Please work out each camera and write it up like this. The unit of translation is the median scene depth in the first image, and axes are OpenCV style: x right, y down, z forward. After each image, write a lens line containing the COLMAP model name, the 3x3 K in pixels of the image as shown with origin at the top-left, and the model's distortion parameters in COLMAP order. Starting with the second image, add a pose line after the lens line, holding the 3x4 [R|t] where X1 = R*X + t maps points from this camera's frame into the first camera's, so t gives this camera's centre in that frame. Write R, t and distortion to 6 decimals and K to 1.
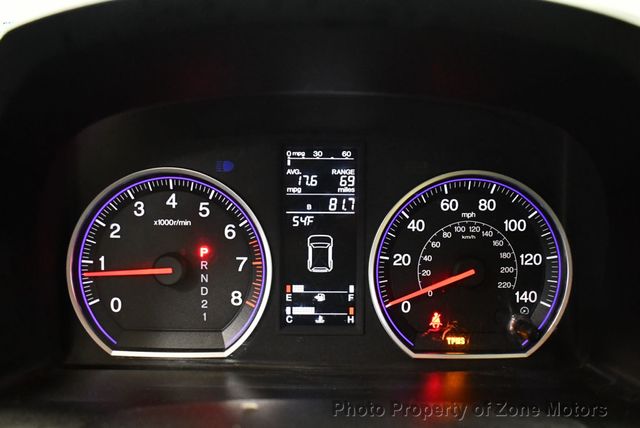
lens RADIAL K [[661.9, 0, 322.4], [0, 661.9, 217.3], [0, 0, 1]] dist [-0.097733, 0.000000]
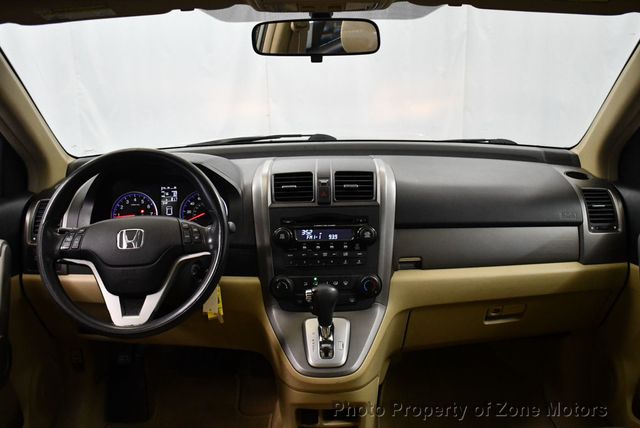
lens RADIAL K [[661.9, 0, 321.0], [0, 661.9, 203.3], [0, 0, 1]] dist [-0.097733, 0.000000]
pose [[0.999471, -0.032381, -0.003135, 0.989446], [0.031876, 0.994000, -0.104632, 0.483250], [0.006504, 0.104477, 0.994506, -3.225037]]
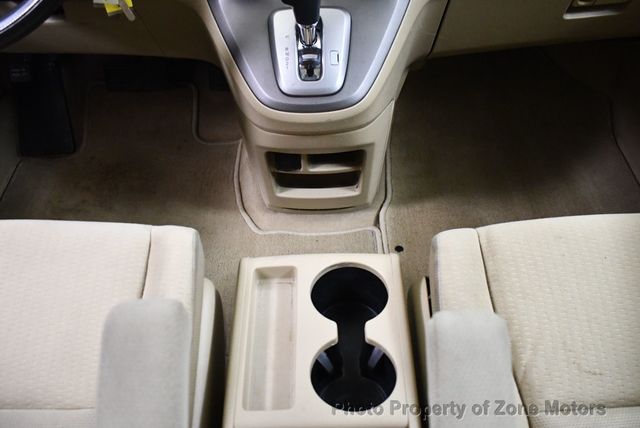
lens RADIAL K [[661.9, 0, 323.0], [0, 661.9, 217.0], [0, 0, 1]] dist [-0.097733, 0.000000]
pose [[0.999289, -0.035066, -0.013827, 1.036875], [0.037686, 0.922076, 0.385170, 0.542983], [-0.000756, -0.385417, 0.922742, -1.673458]]
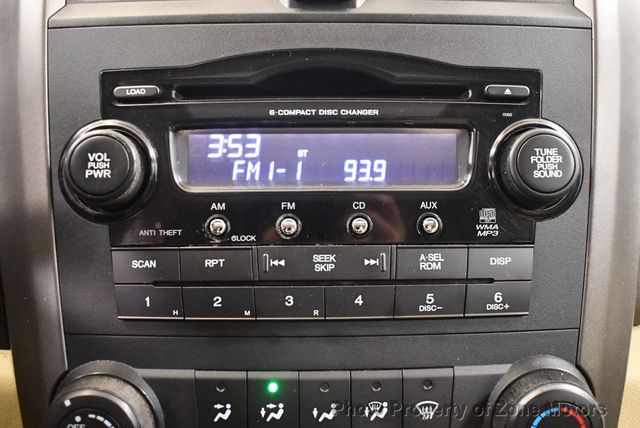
lens RADIAL K [[661.9, 0, 318.3], [0, 661.9, 216.7], [0, 0, 1]] dist [-0.097733, 0.000000]
pose [[0.999718, -0.018899, 0.014360, 0.975157], [0.018400, 0.999248, 0.034120, 0.301281], [-0.014994, -0.033846, 0.999315, -0.118761]]
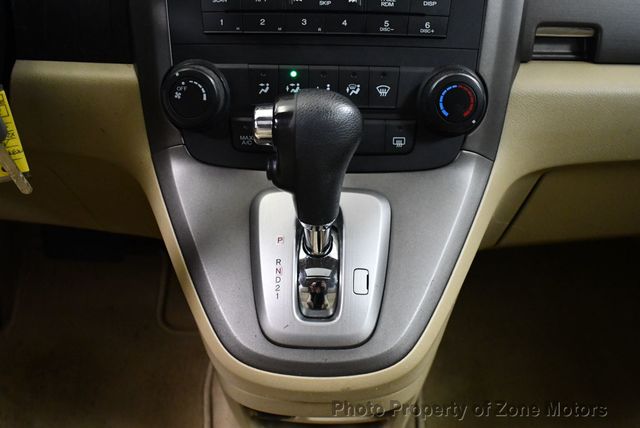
lens RADIAL K [[661.9, 0, 324.1], [0, 661.9, 212.0], [0, 0, 1]] dist [-0.097733, 0.000000]
pose [[0.999851, 0.008733, -0.014906, 1.011407], [-0.005597, 0.980037, 0.198738, 0.524225], [0.016344, -0.198625, 0.979939, -0.686934]]
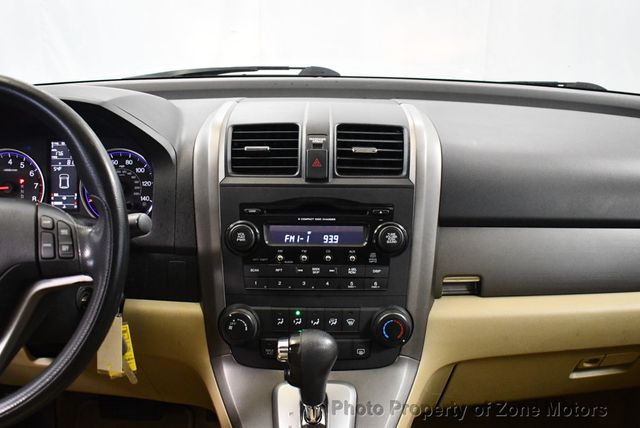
lens RADIAL K [[661.9, 0, 317.0], [0, 661.9, 213.5], [0, 0, 1]] dist [-0.097733, 0.000000]
pose [[0.999958, -0.003830, -0.008354, 1.013669], [0.003733, 0.999927, -0.011526, 0.215081], [0.008397, 0.011495, 0.999899, -1.561546]]
